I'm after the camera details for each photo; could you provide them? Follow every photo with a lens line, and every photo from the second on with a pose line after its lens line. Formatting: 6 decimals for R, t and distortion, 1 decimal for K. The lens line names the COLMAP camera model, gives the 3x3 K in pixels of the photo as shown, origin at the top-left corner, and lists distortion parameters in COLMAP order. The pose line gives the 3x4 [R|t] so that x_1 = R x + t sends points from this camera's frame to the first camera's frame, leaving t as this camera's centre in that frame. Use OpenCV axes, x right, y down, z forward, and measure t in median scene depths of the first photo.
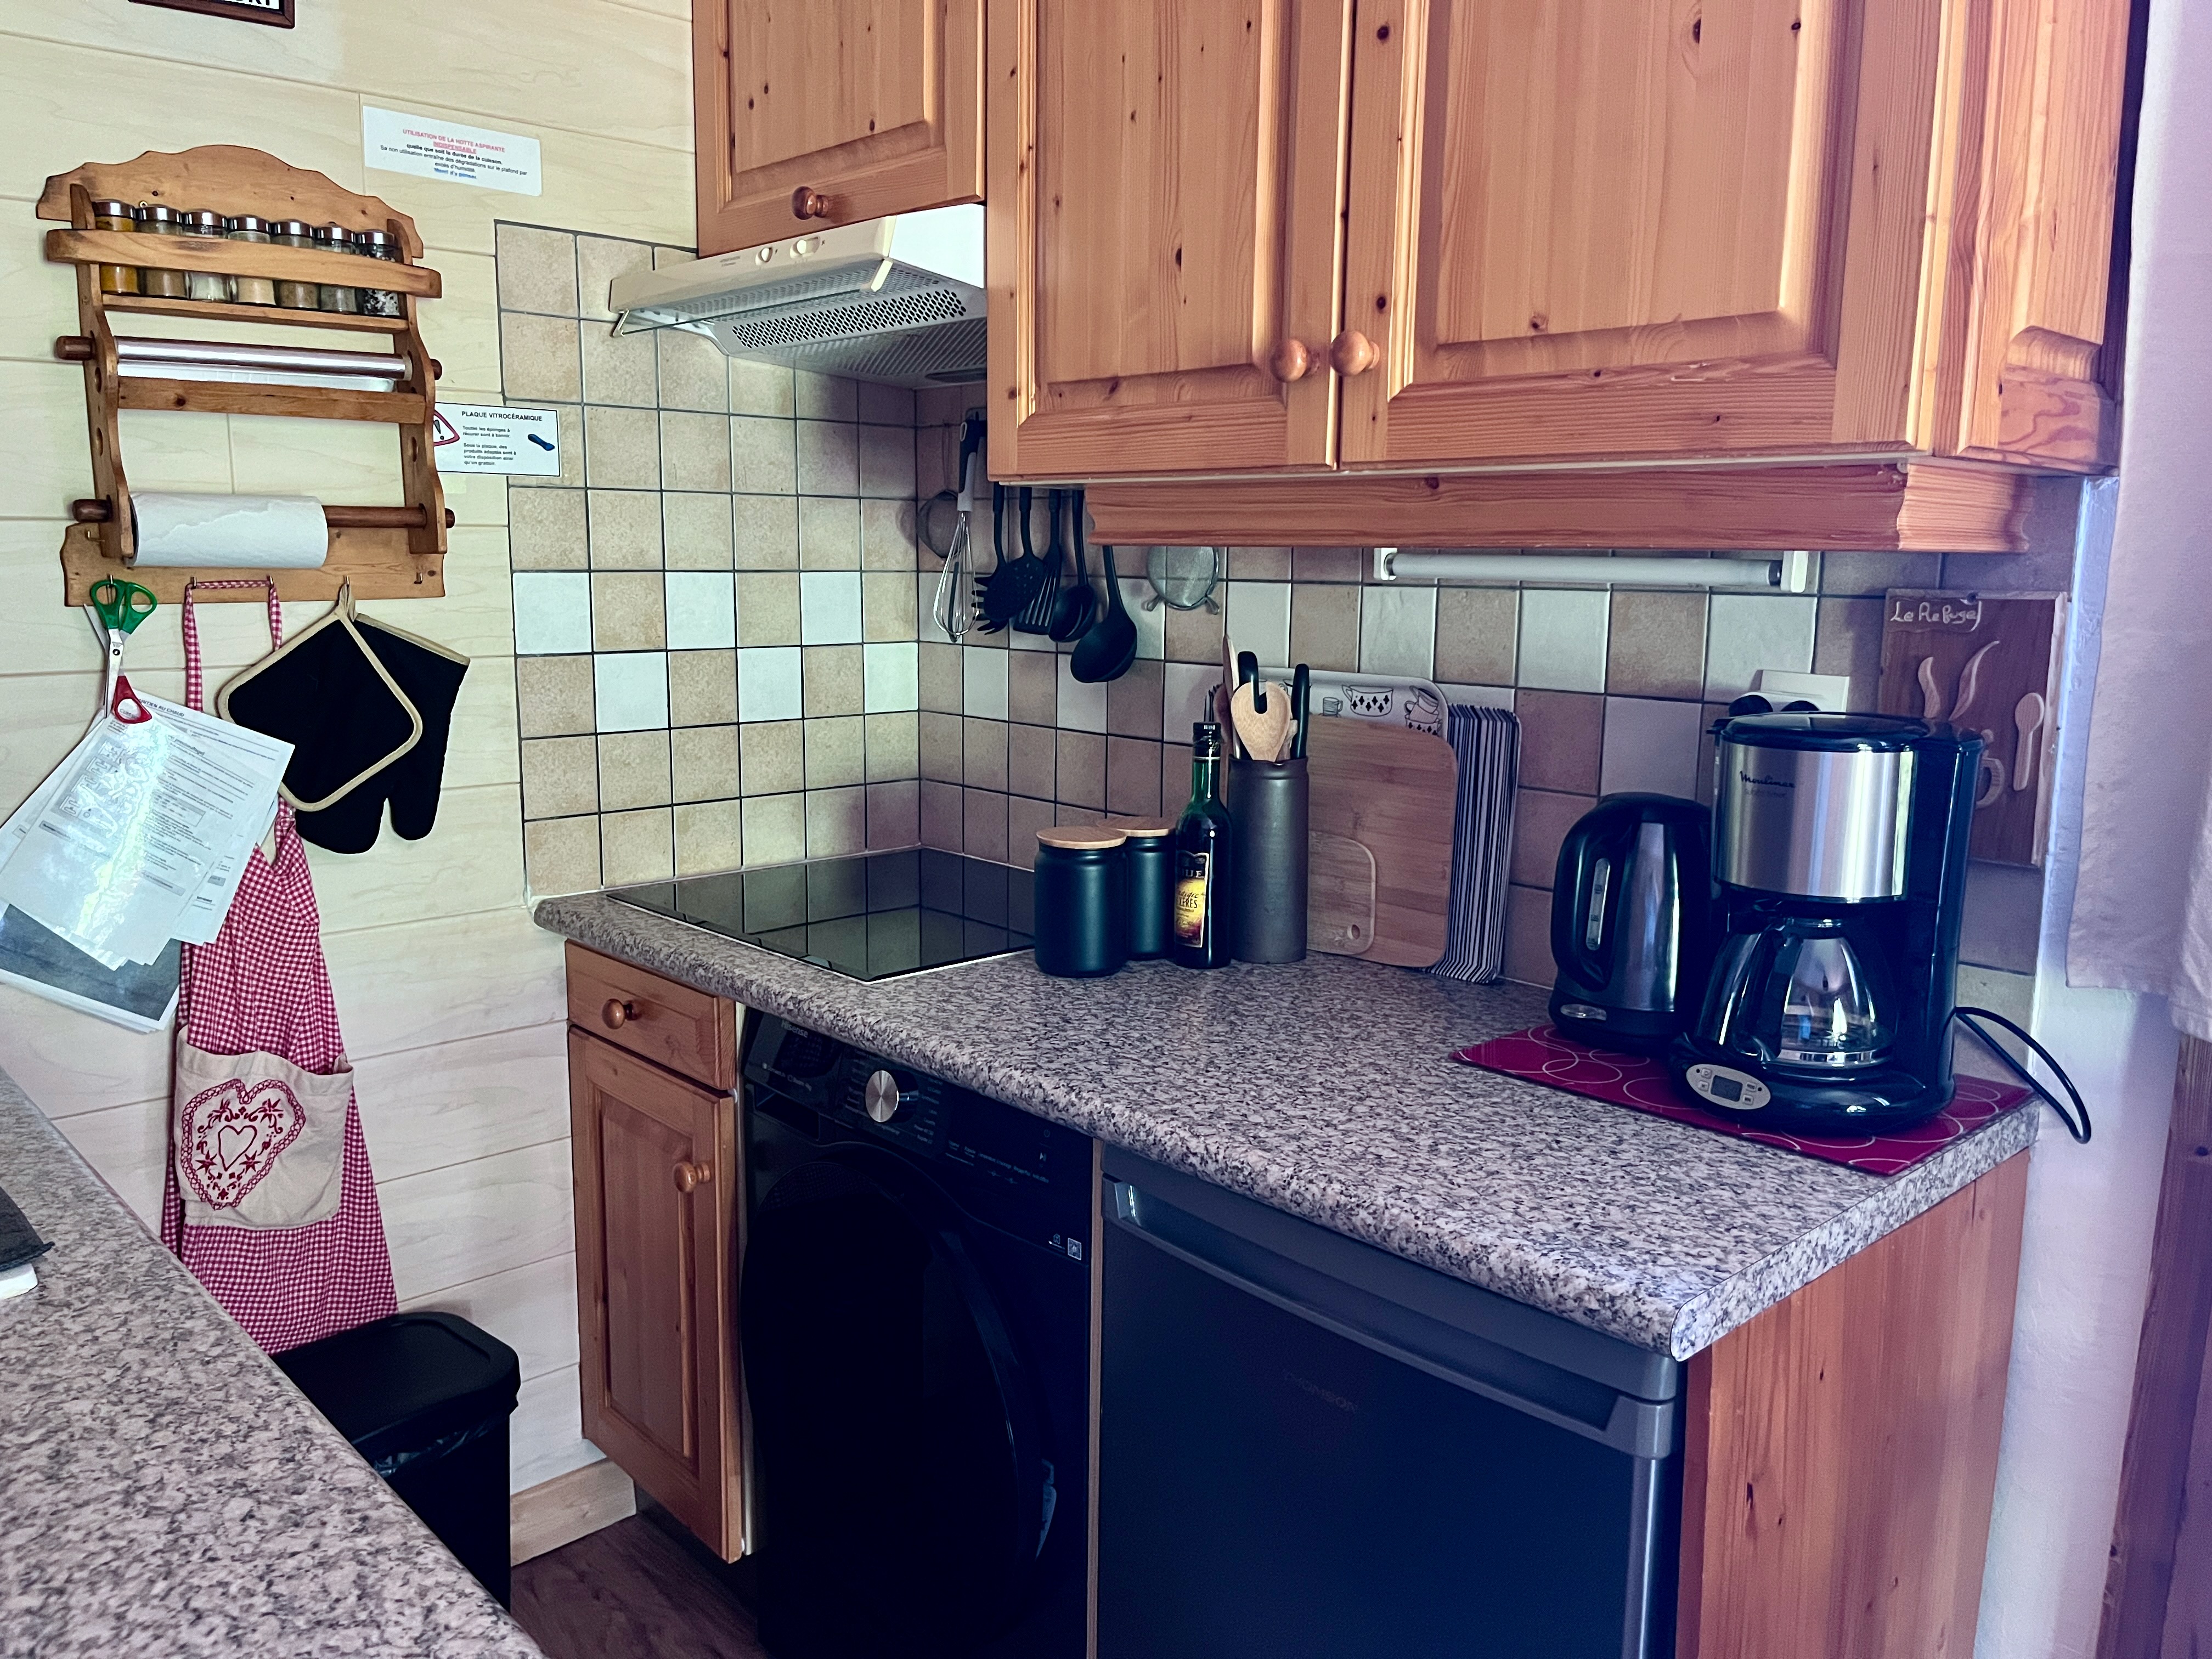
lens RADIAL K [[1648.1, 0, 1088.7], [0, 1648.1, 821.9], [0, 0, 1]] dist [0.052492, -0.080153]
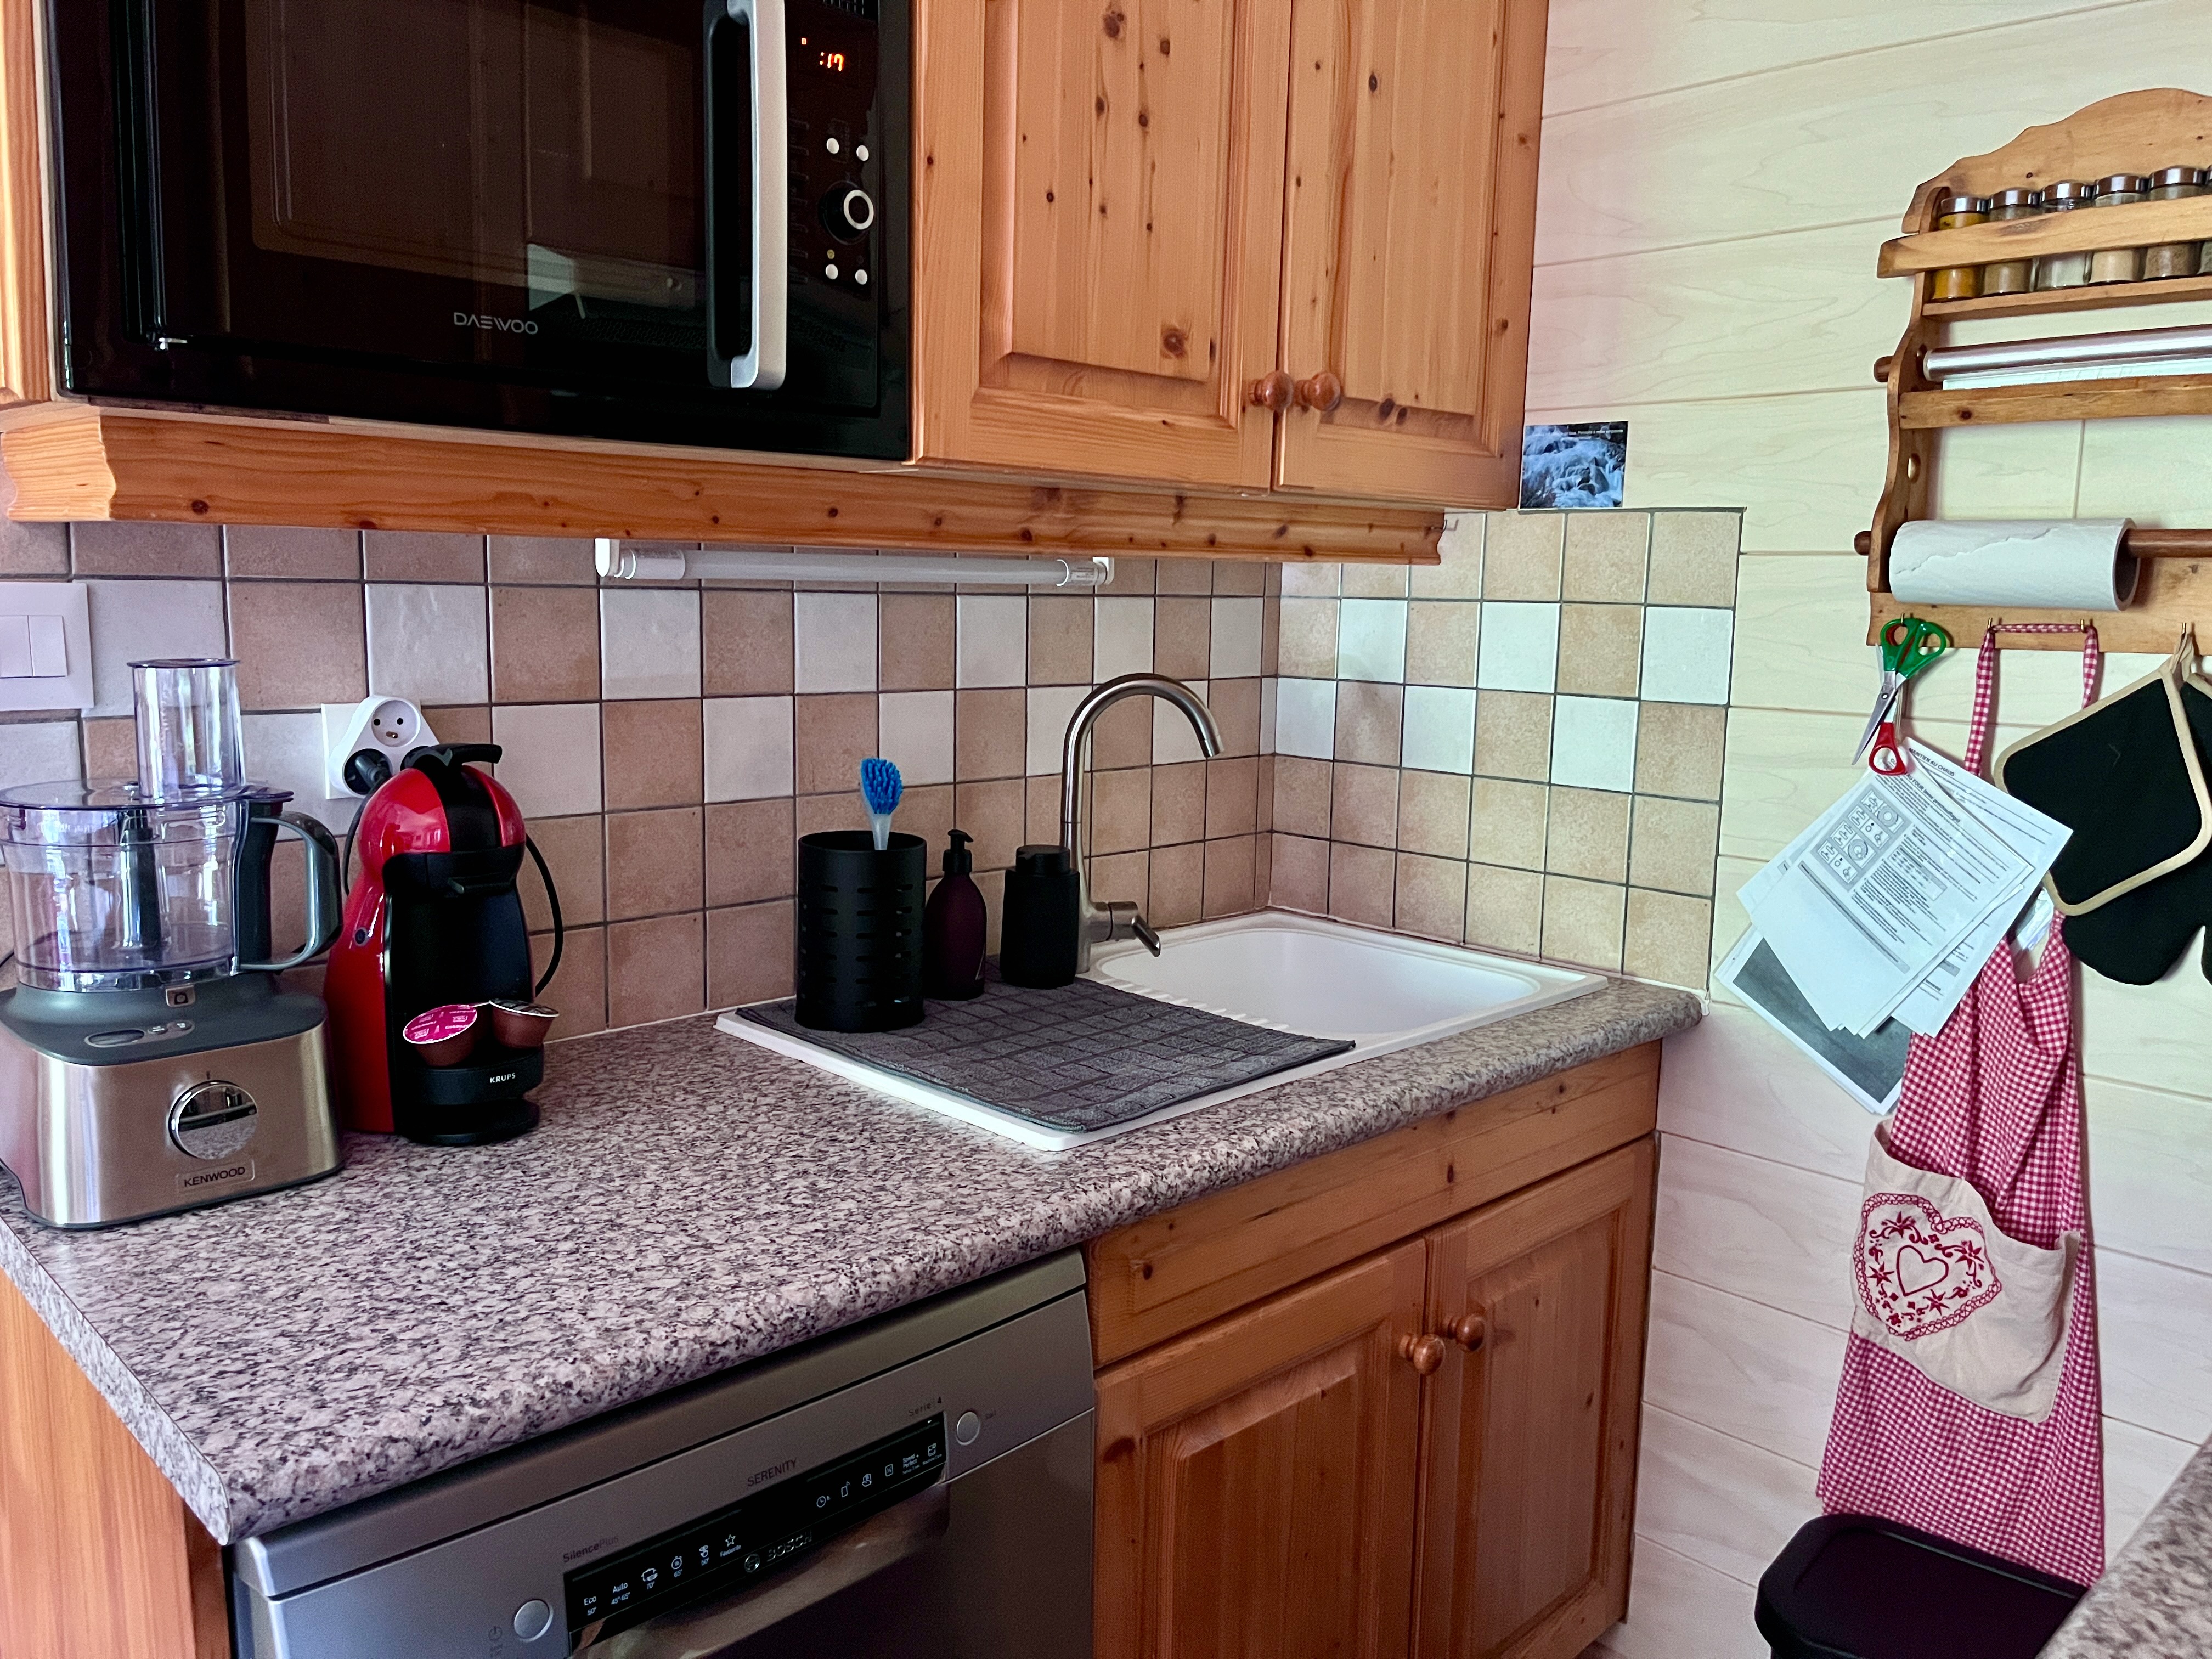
lens RADIAL K [[1668.5, 0, 1106.0], [0, 1668.5, 829.5], [0, 0, 1]] dist [0.043896, -0.069570]
pose [[0.045960, 0.138686, -0.989269, 0.309152], [-0.185726, 0.974235, 0.127949, -0.065396], [0.981526, 0.177853, 0.070533, 0.499419]]
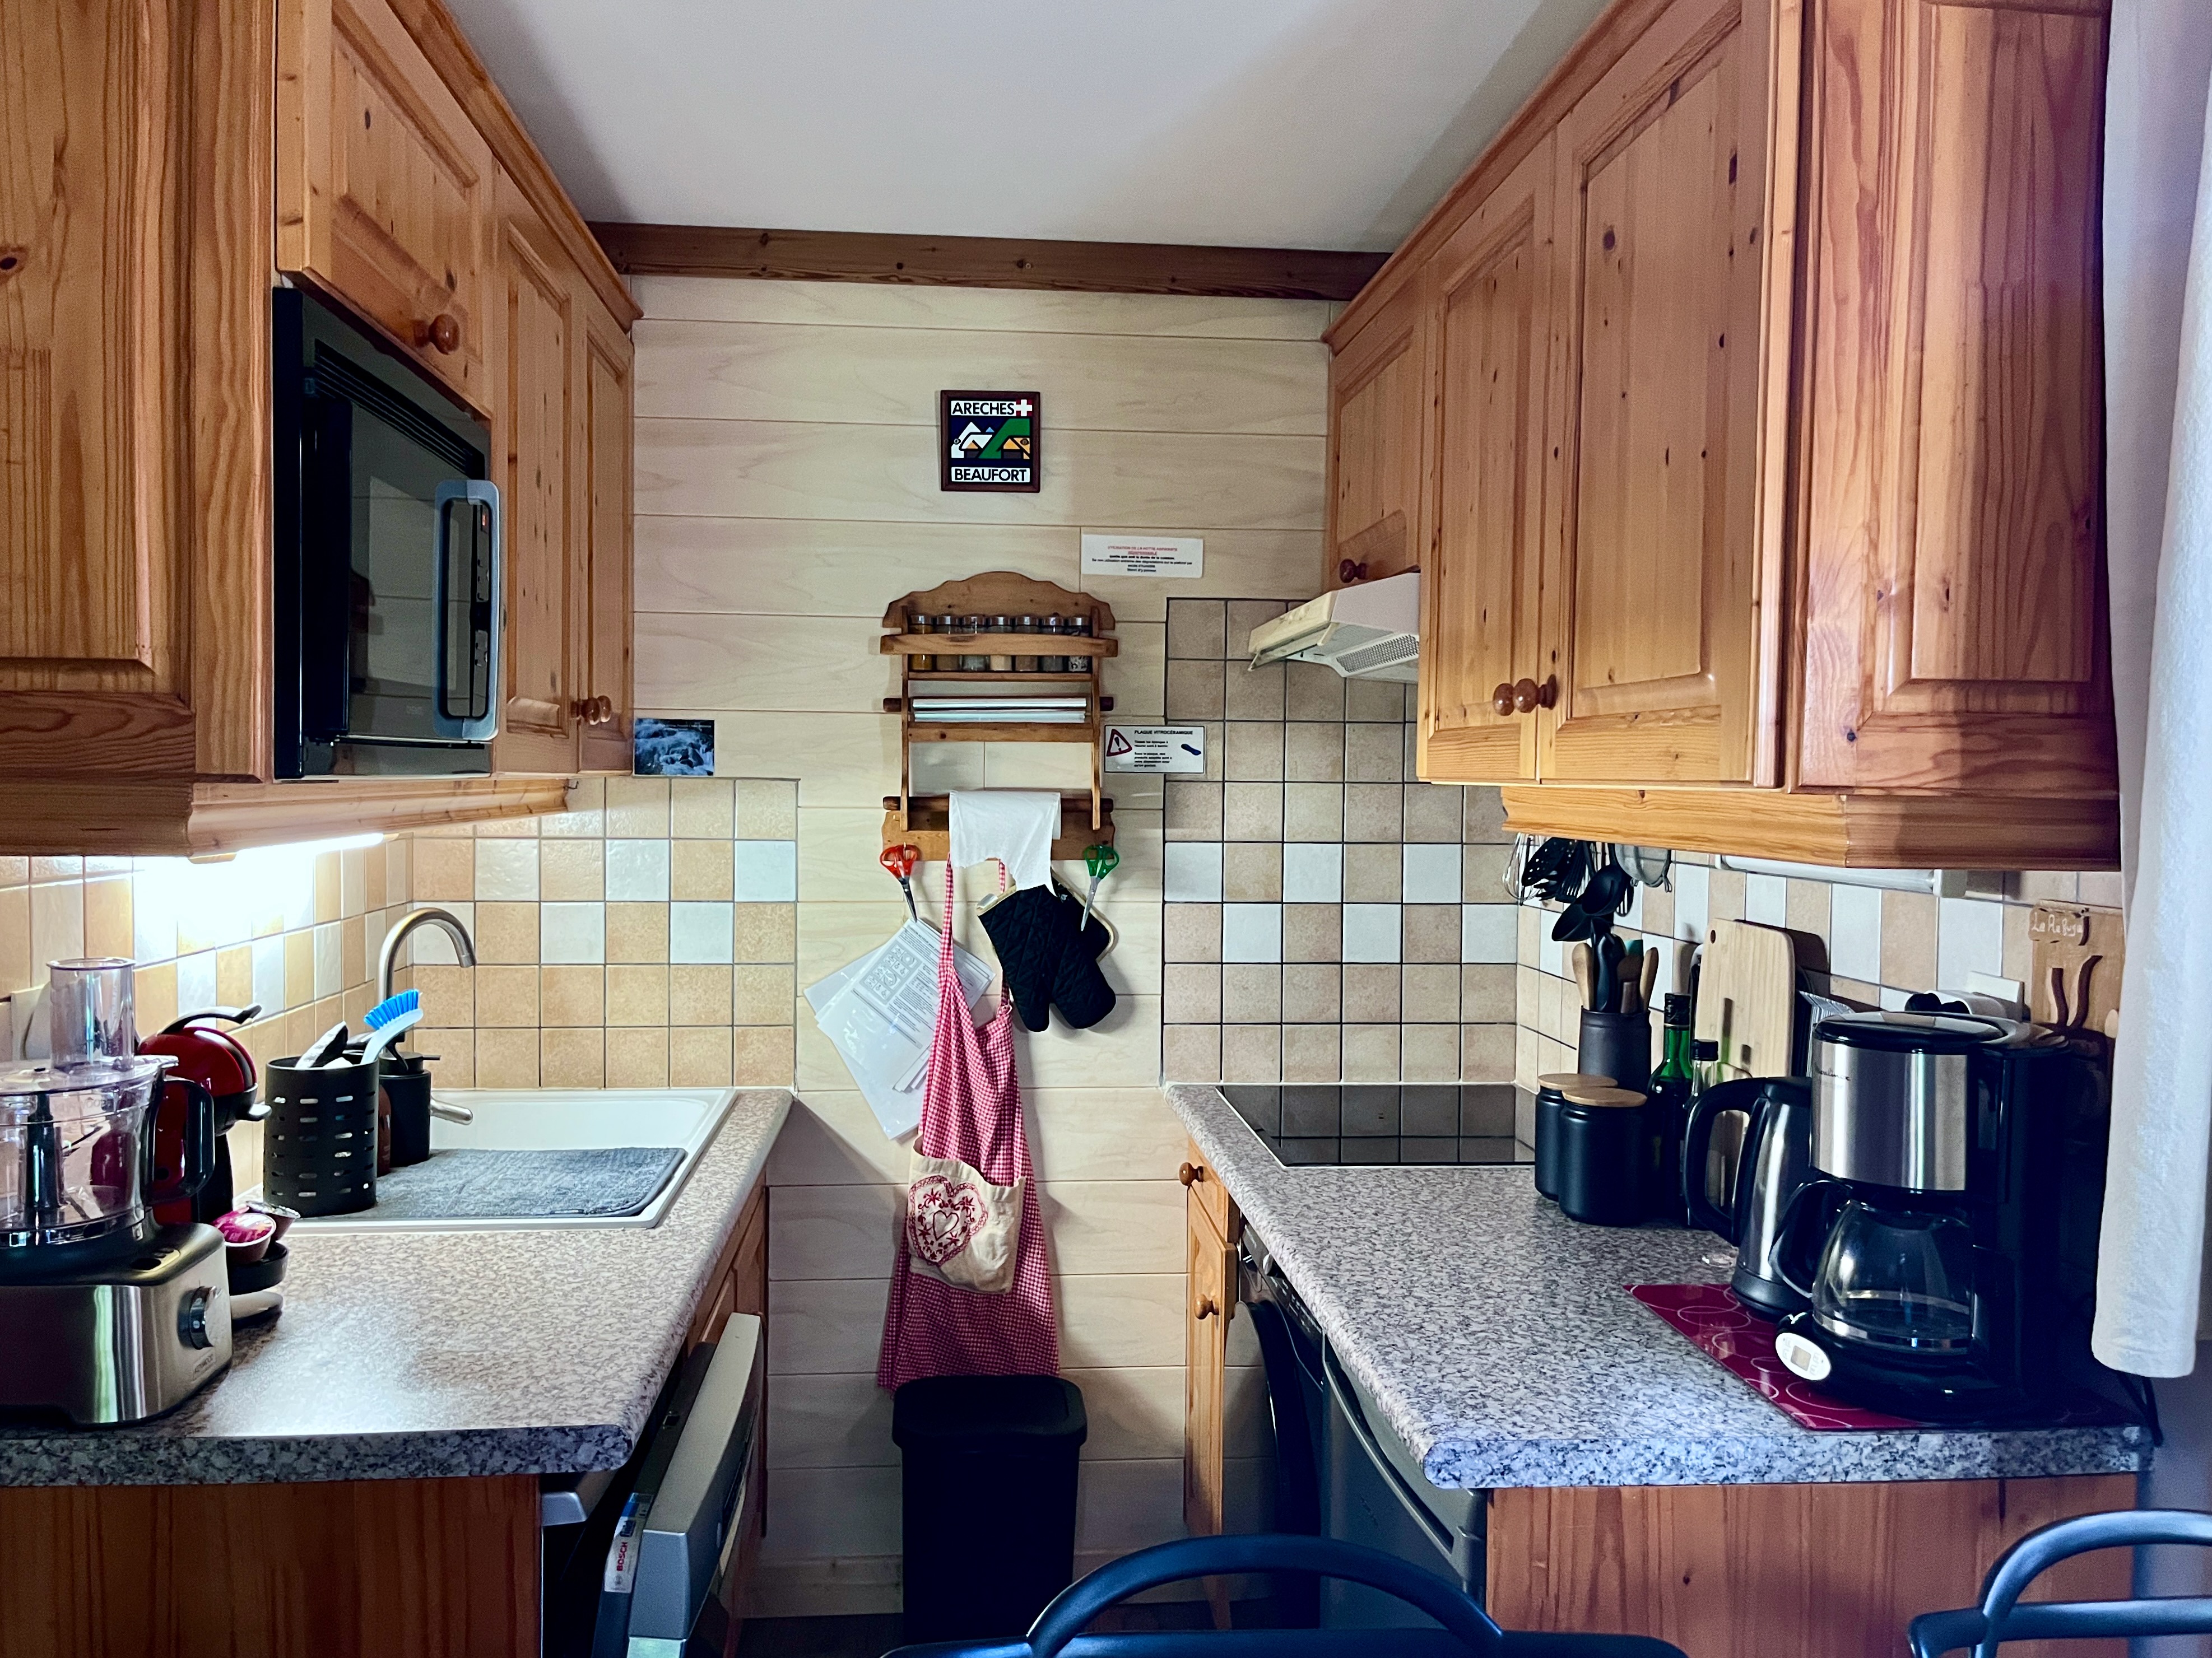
lens RADIAL K [[1668.2, 0, 1106.0], [0, 1668.2, 829.0], [0, 0, 1]] dist [0.043896, -0.069570]
pose [[0.799304, 0.019203, -0.600620, 0.502060], [-0.102903, 0.989100, -0.105320, -0.011178], [0.592051, 0.145988, 0.792567, -0.147936]]
